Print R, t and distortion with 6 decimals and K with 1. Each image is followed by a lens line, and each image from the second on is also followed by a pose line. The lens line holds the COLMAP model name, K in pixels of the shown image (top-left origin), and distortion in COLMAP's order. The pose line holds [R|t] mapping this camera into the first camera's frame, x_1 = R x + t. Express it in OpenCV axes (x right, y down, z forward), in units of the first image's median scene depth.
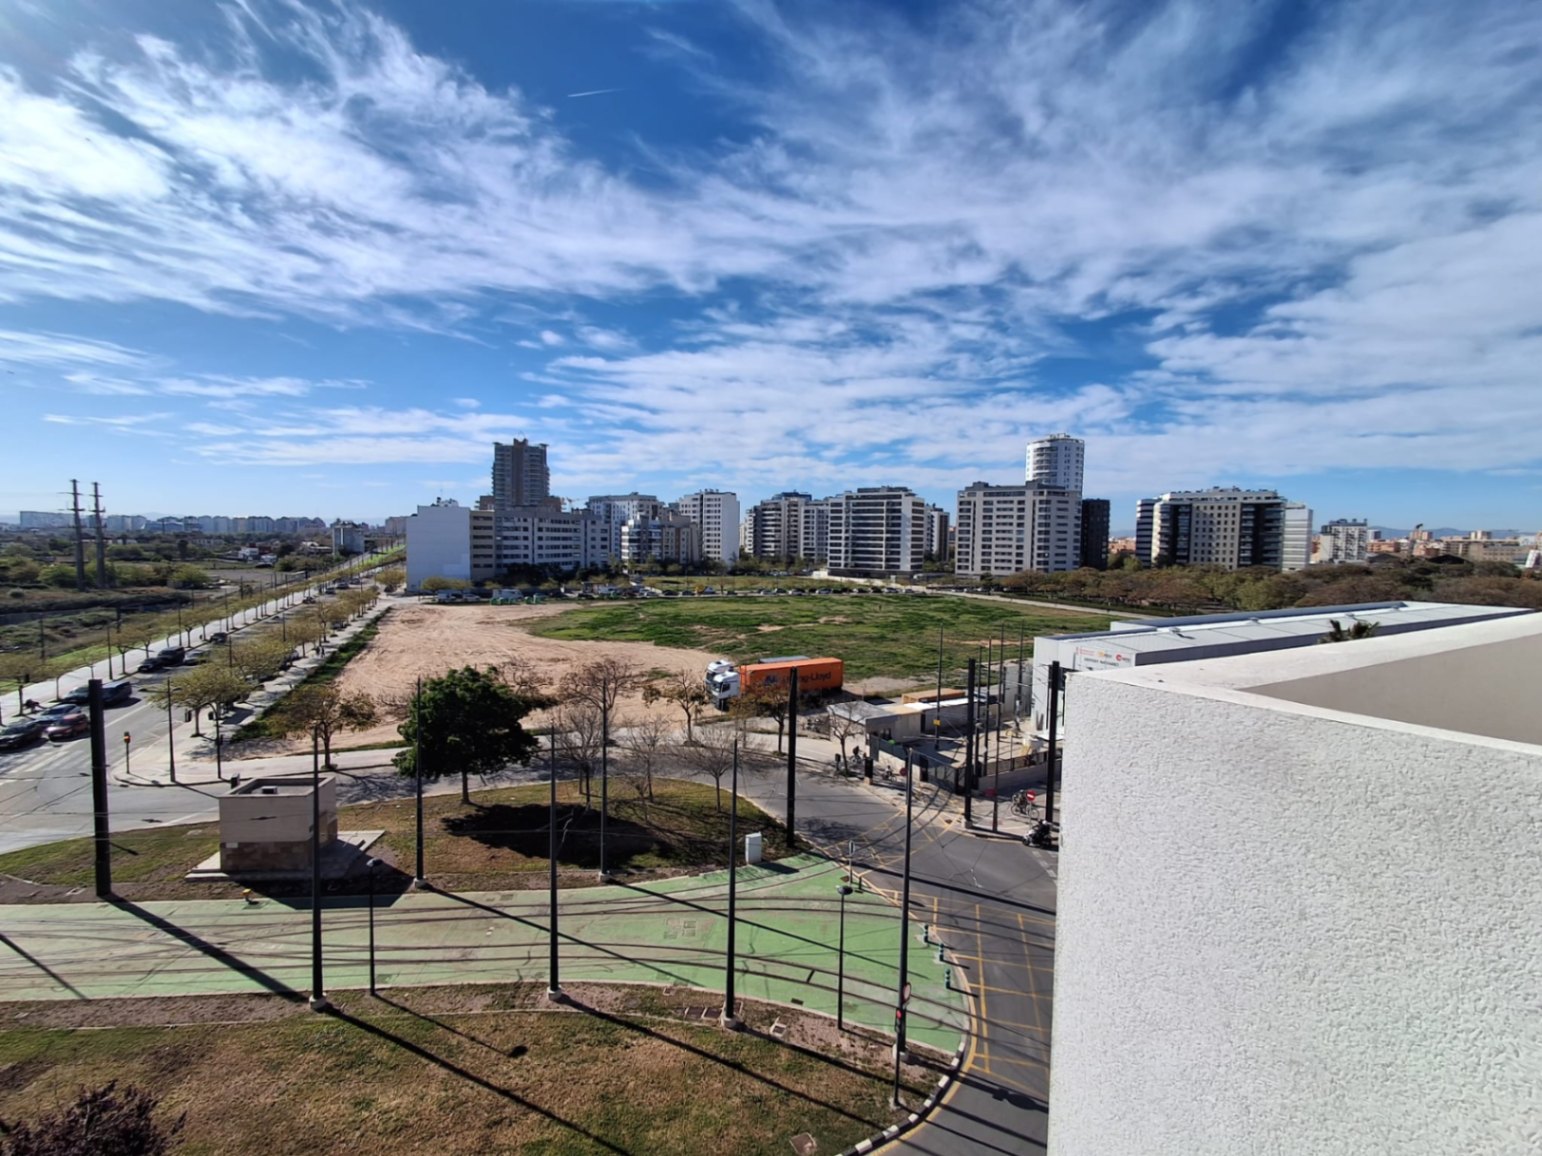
lens RADIAL K [[706.7, 0, 767.7], [0, 706.7, 600.0], [0, 0, 1]] dist [-0.001795, 0.013068]
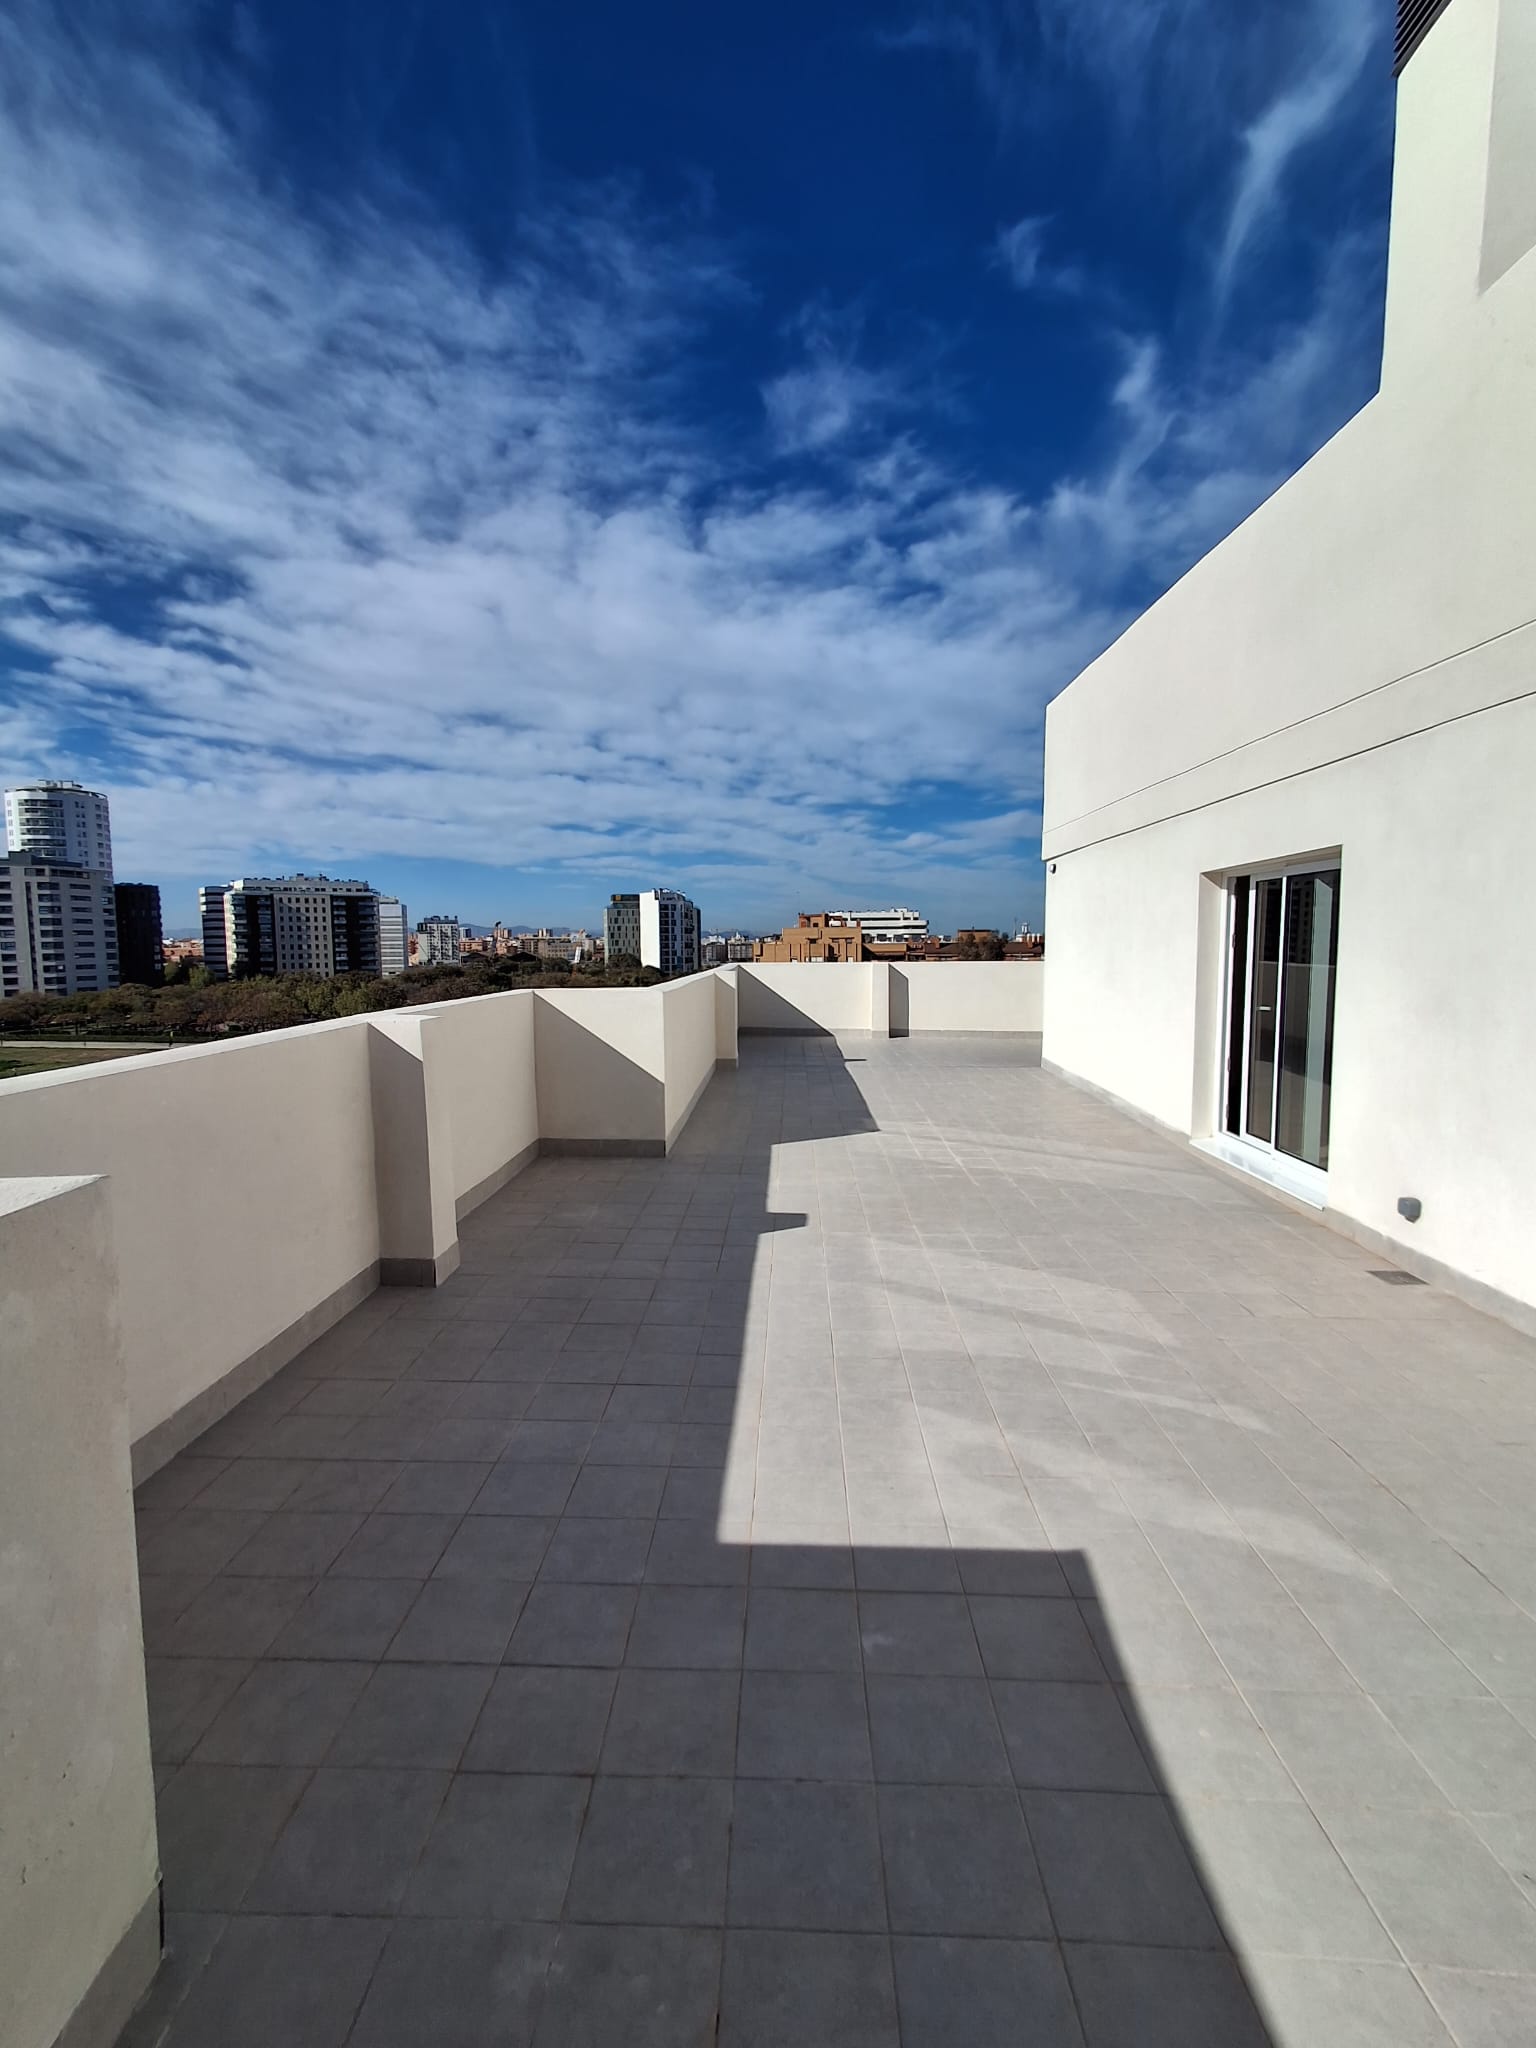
lens RADIAL K [[926.6, 0, 768.8], [0, 926.6, 1018.4], [0, 0, 1]] dist [-0.009051, -0.000323]
pose [[0.535421, -0.085933, 0.840203, 0.200612], [0.087760, 0.995086, 0.045849, -0.000089], [-0.840014, 0.049187, 0.540331, 0.036120]]
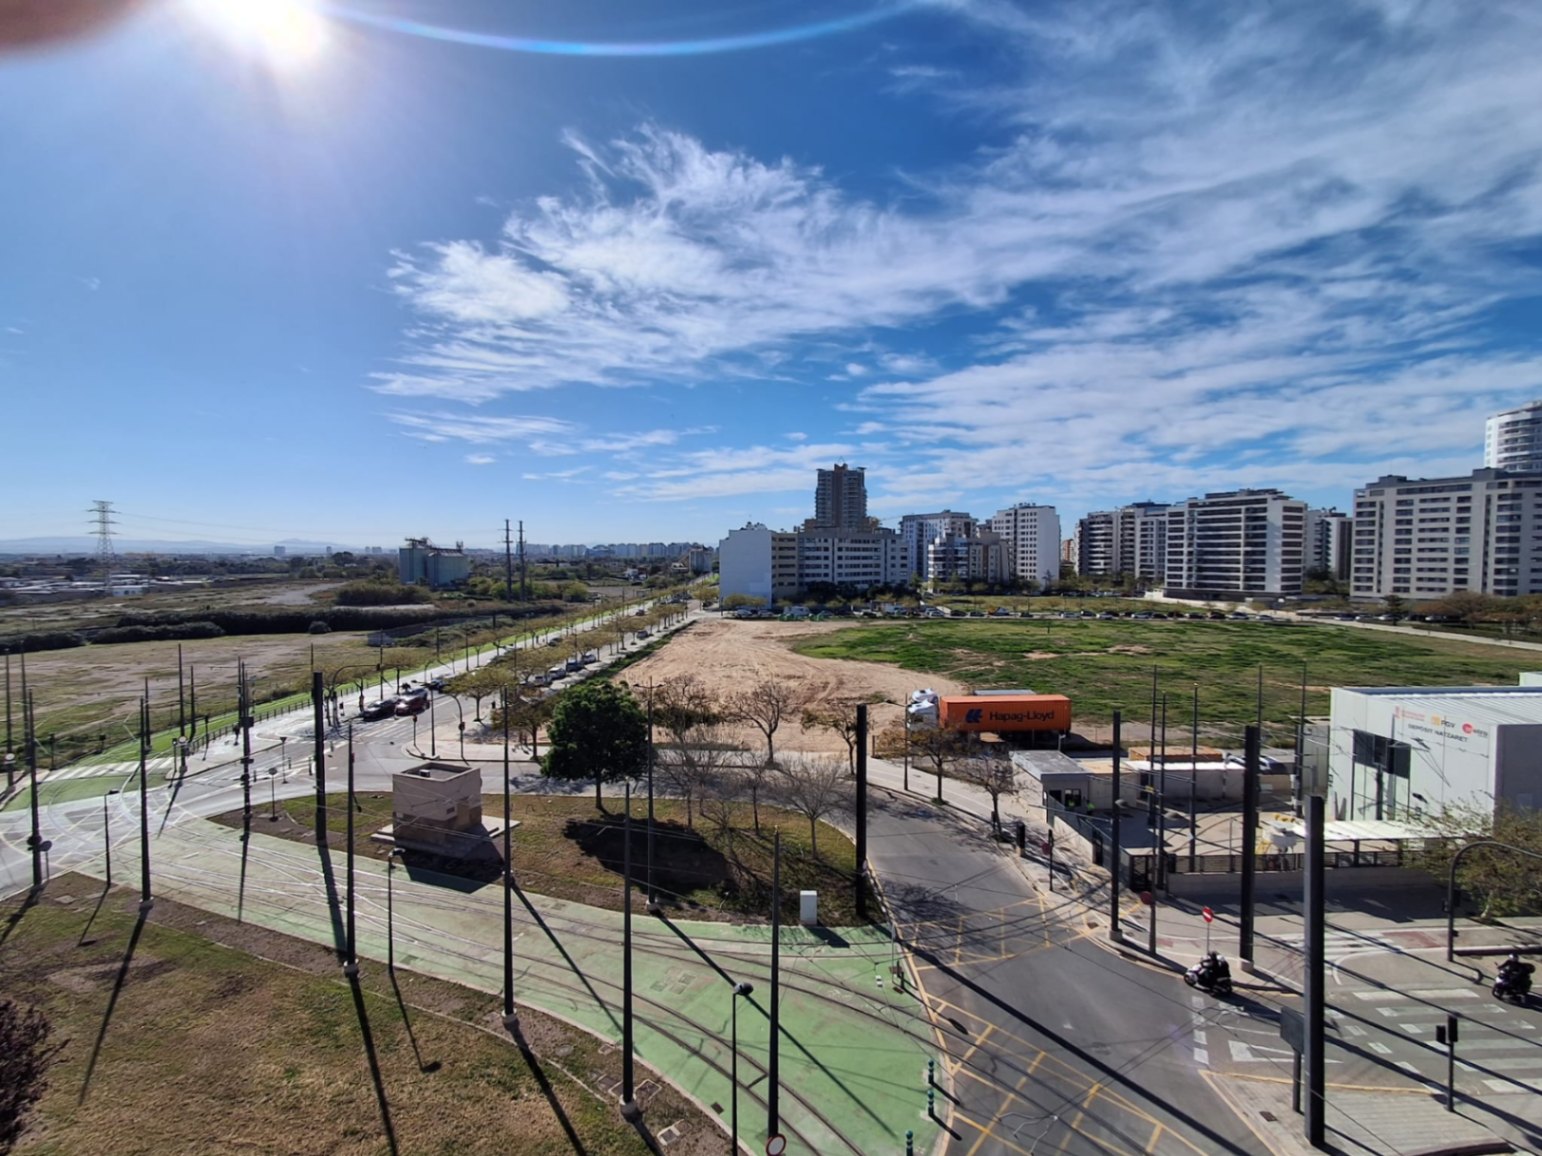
lens RADIAL K [[705.1, 0, 775.3], [0, 705.1, 556.0], [0, 0, 1]] dist [-0.000906, 0.014096]
pose [[0.892619, -0.015113, -0.450559, 0.059291], [-0.024439, 0.996346, -0.081838, -0.002324], [0.450150, 0.084062, 0.888987, 0.027197]]
